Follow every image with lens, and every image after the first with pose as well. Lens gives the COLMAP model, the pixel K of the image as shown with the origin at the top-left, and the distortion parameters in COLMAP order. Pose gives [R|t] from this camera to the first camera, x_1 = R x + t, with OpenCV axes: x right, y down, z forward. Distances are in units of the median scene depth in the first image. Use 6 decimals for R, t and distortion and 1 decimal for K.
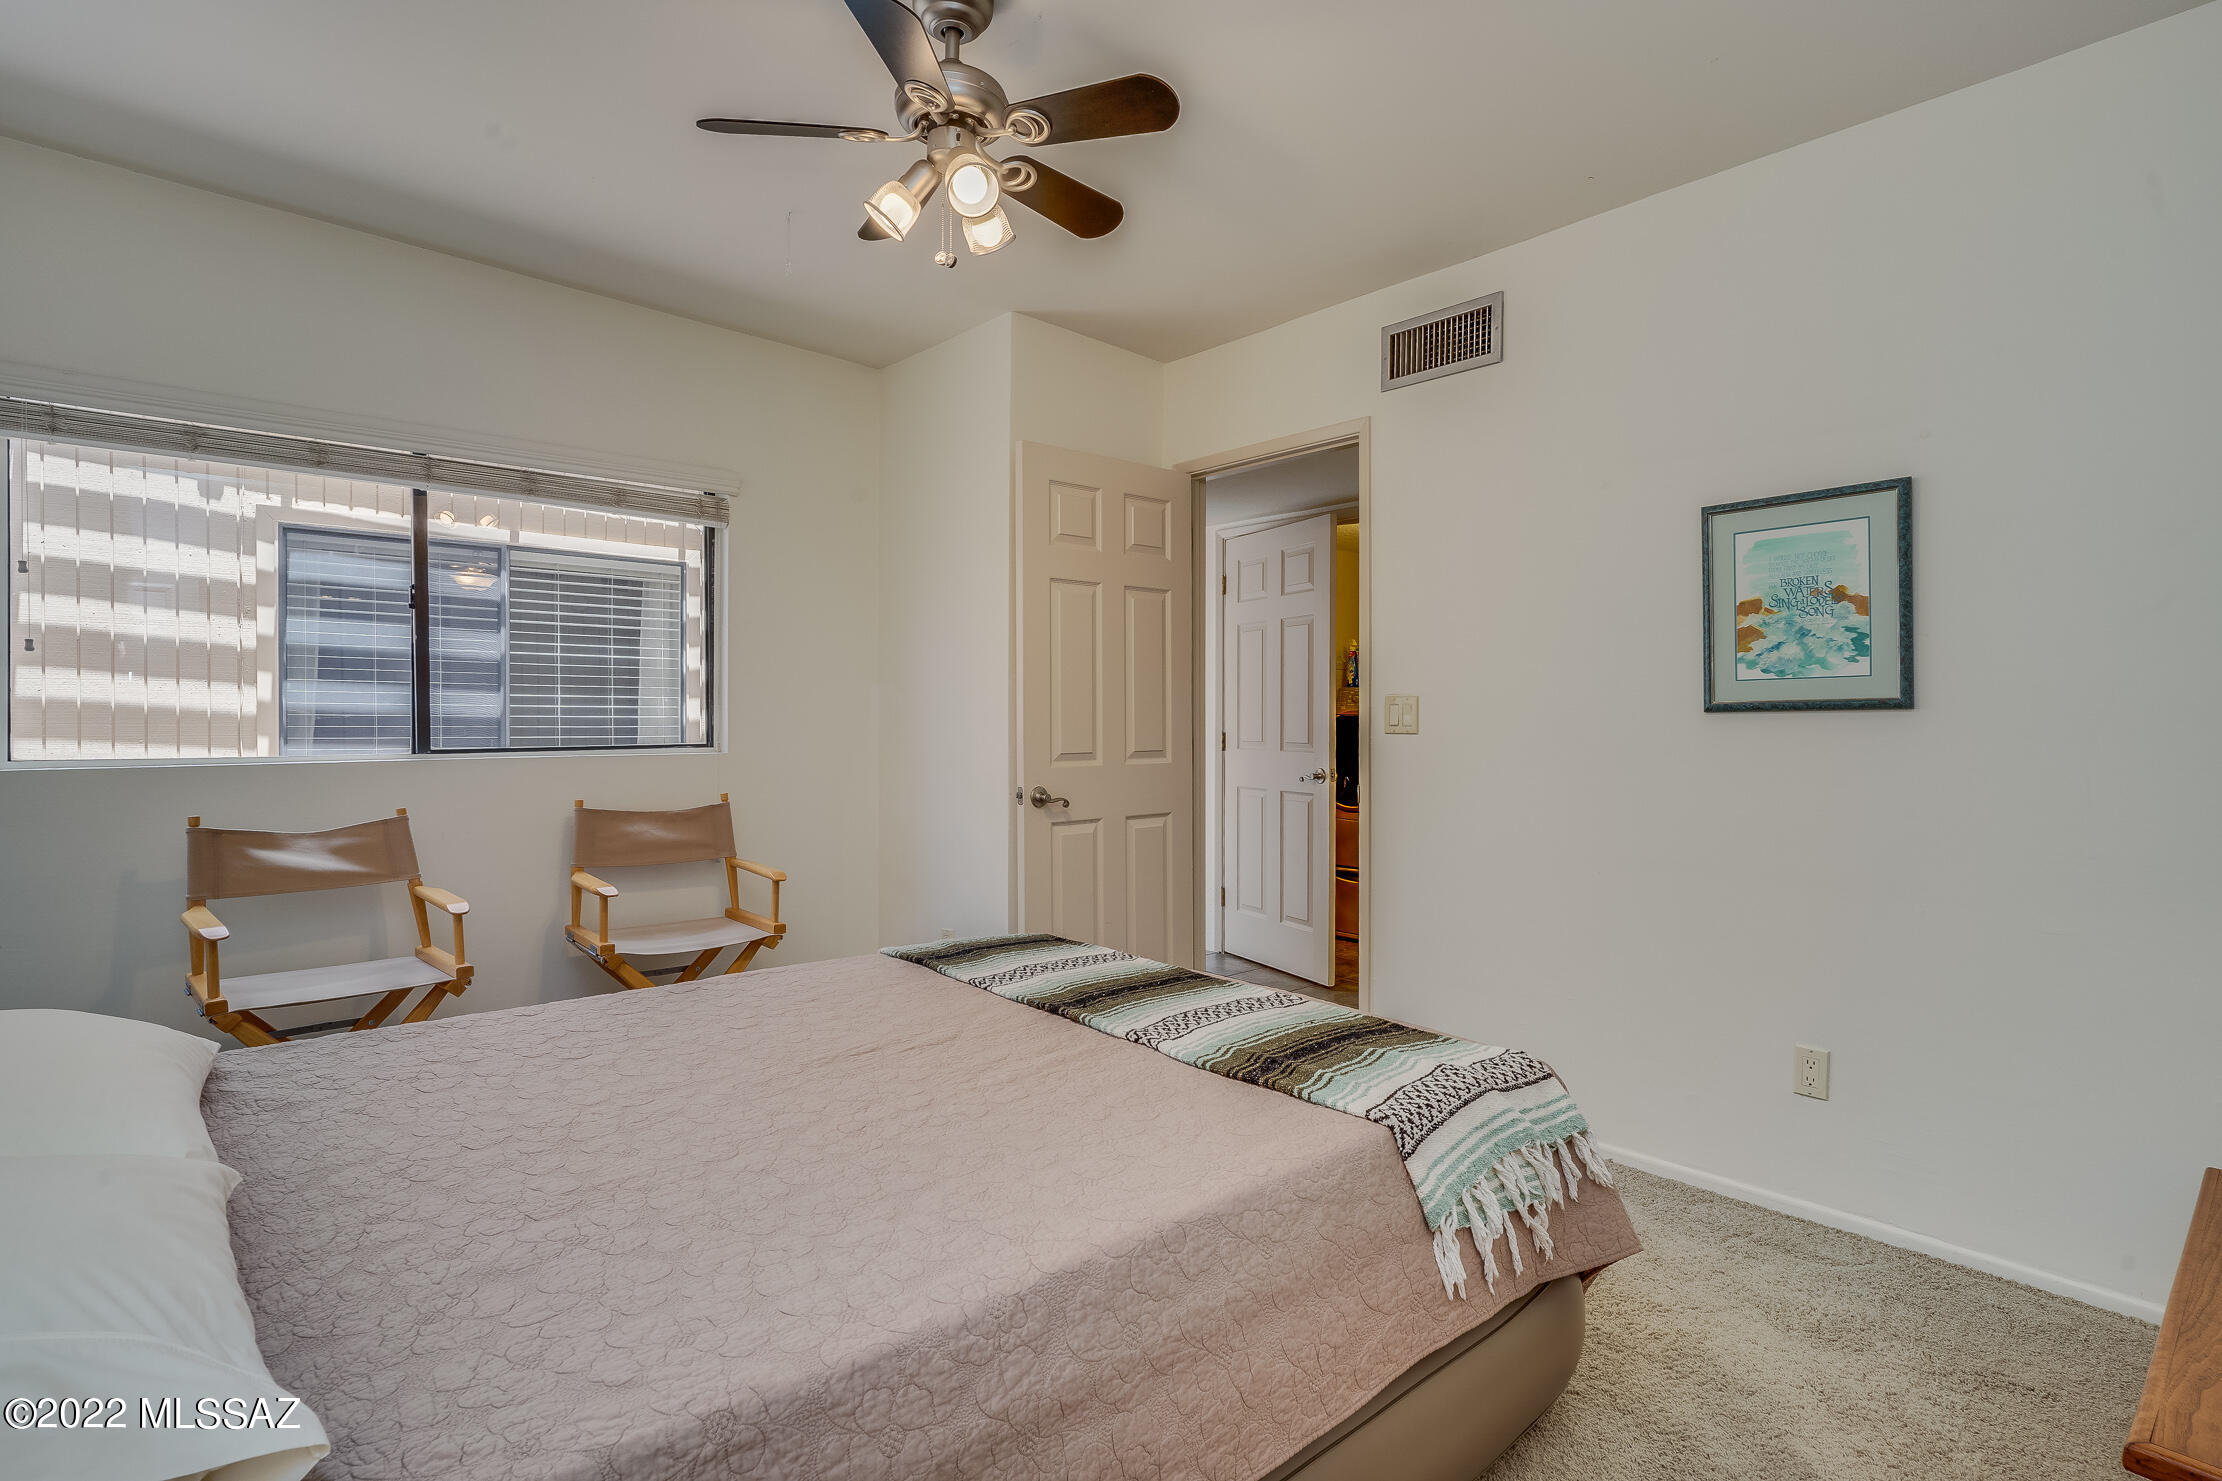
lens RADIAL K [[1084.7, 0, 1111.0], [0, 1084.7, 740.5], [0, 0, 1]] dist [-0.002162, 0.001128]
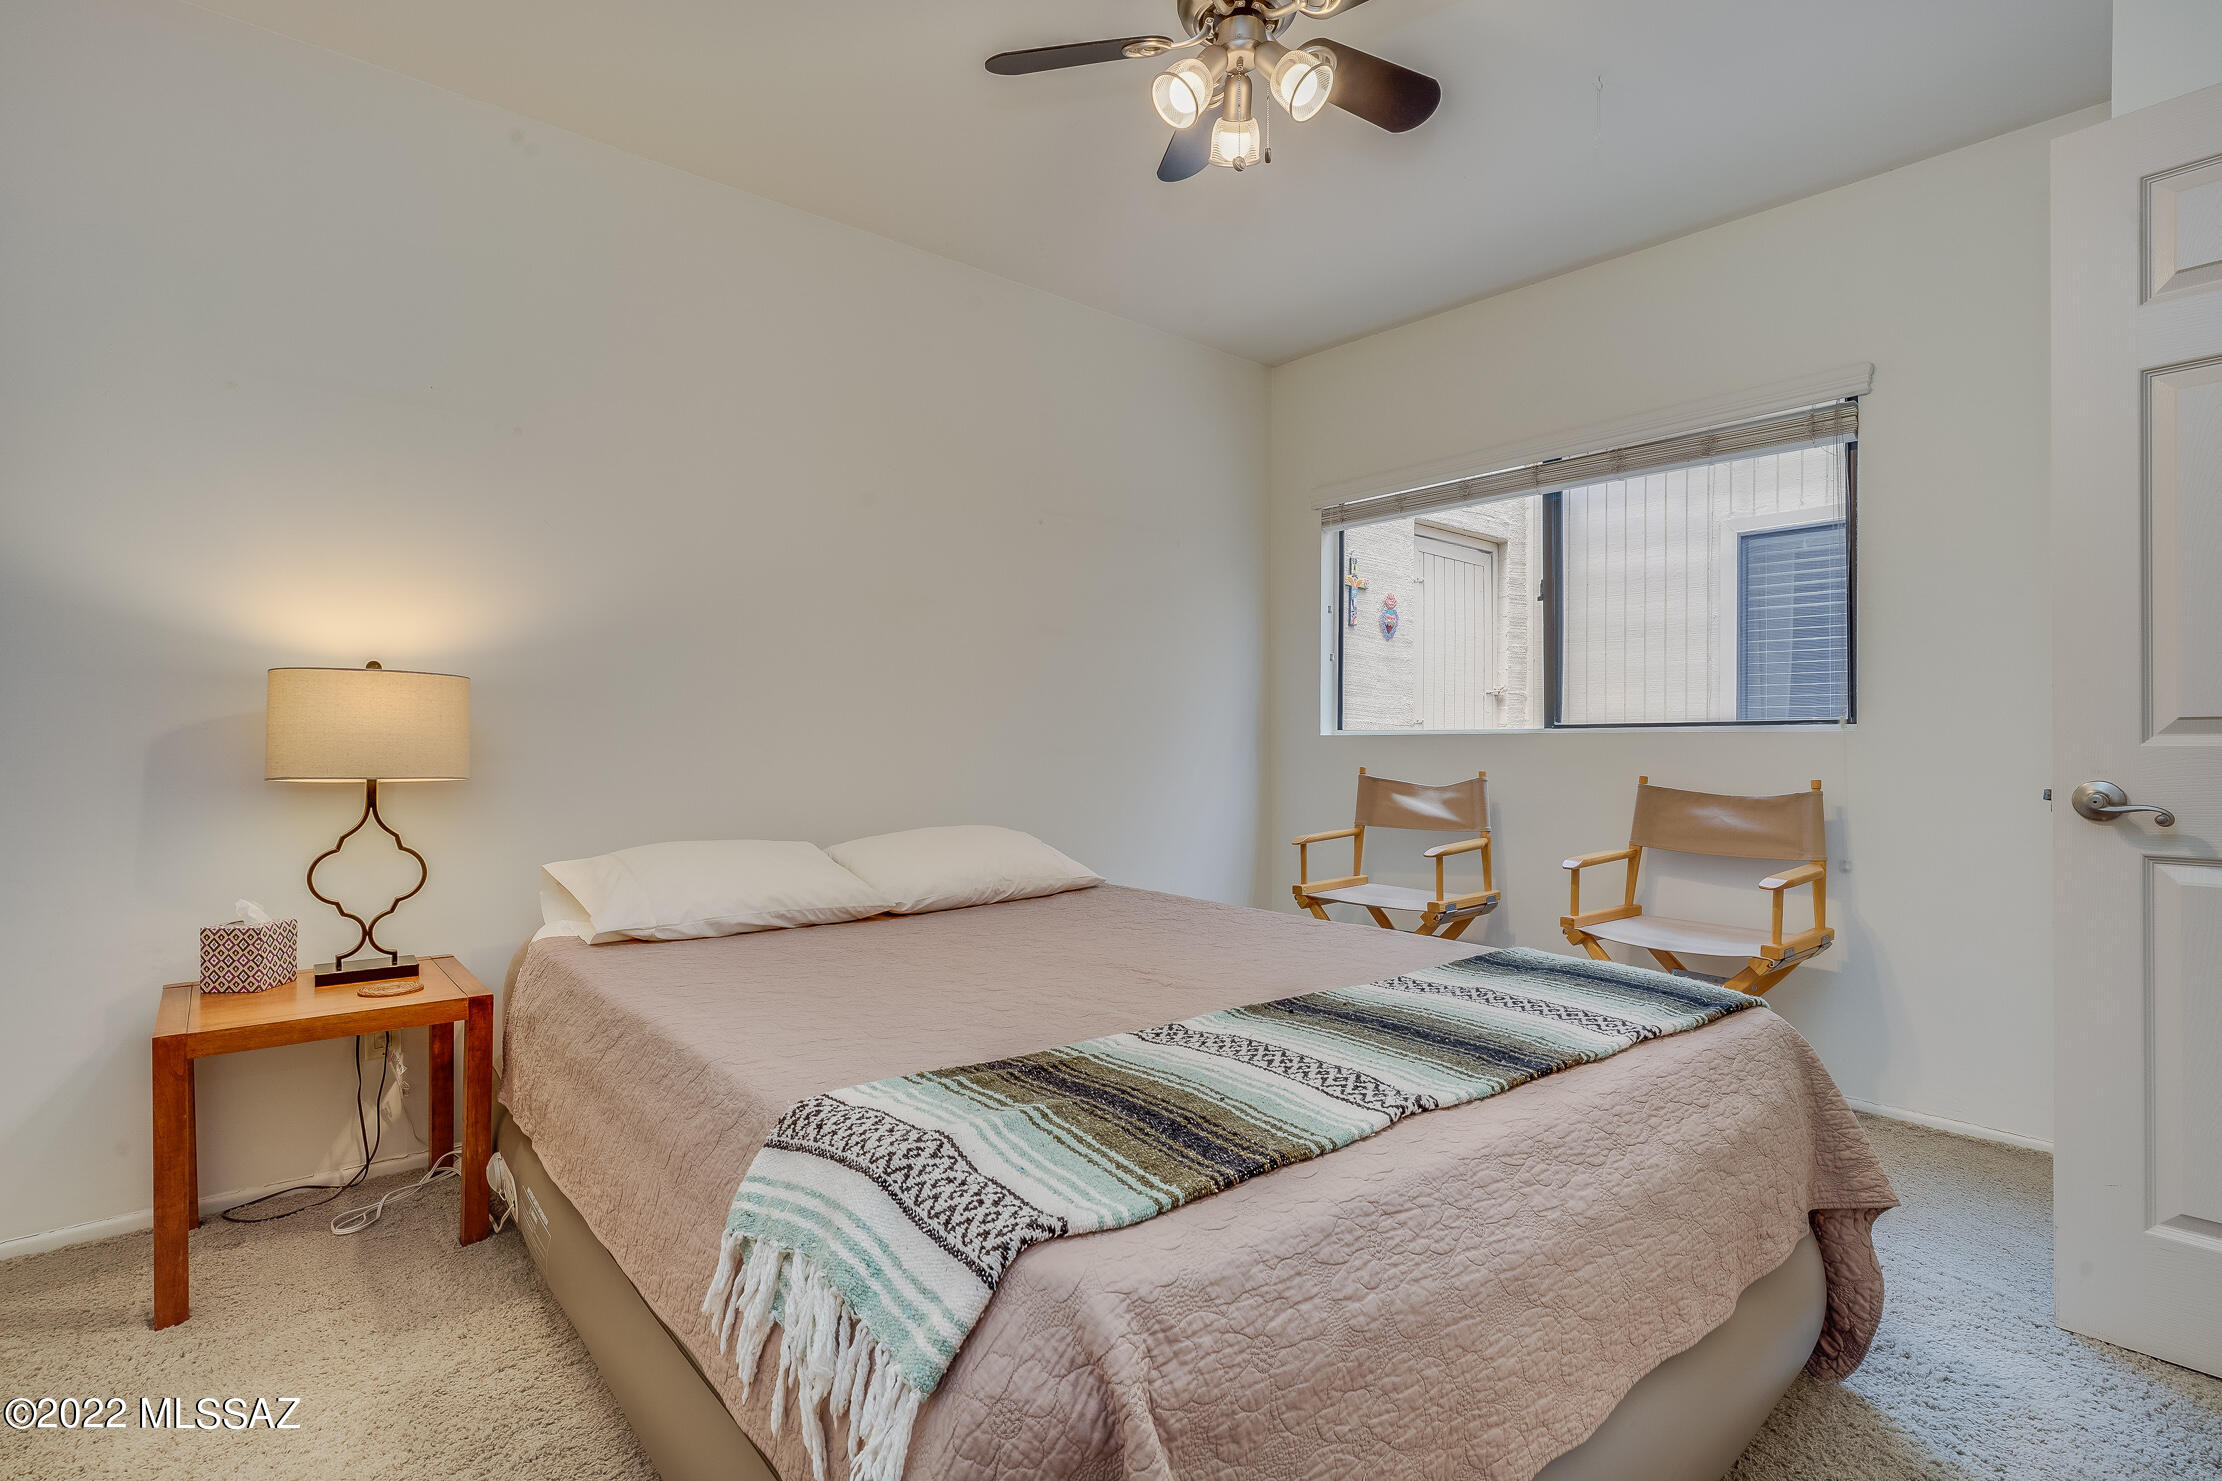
lens RADIAL K [[1084.7, 0, 1111.0], [0, 1084.7, 740.5], [0, 0, 1]] dist [-0.002162, 0.001128]
pose [[-0.047635, -0.001734, -0.998863, 0.545822], [-0.019449, 0.999811, -0.000808, 0.037863], [0.998675, 0.019388, -0.047660, 0.652852]]
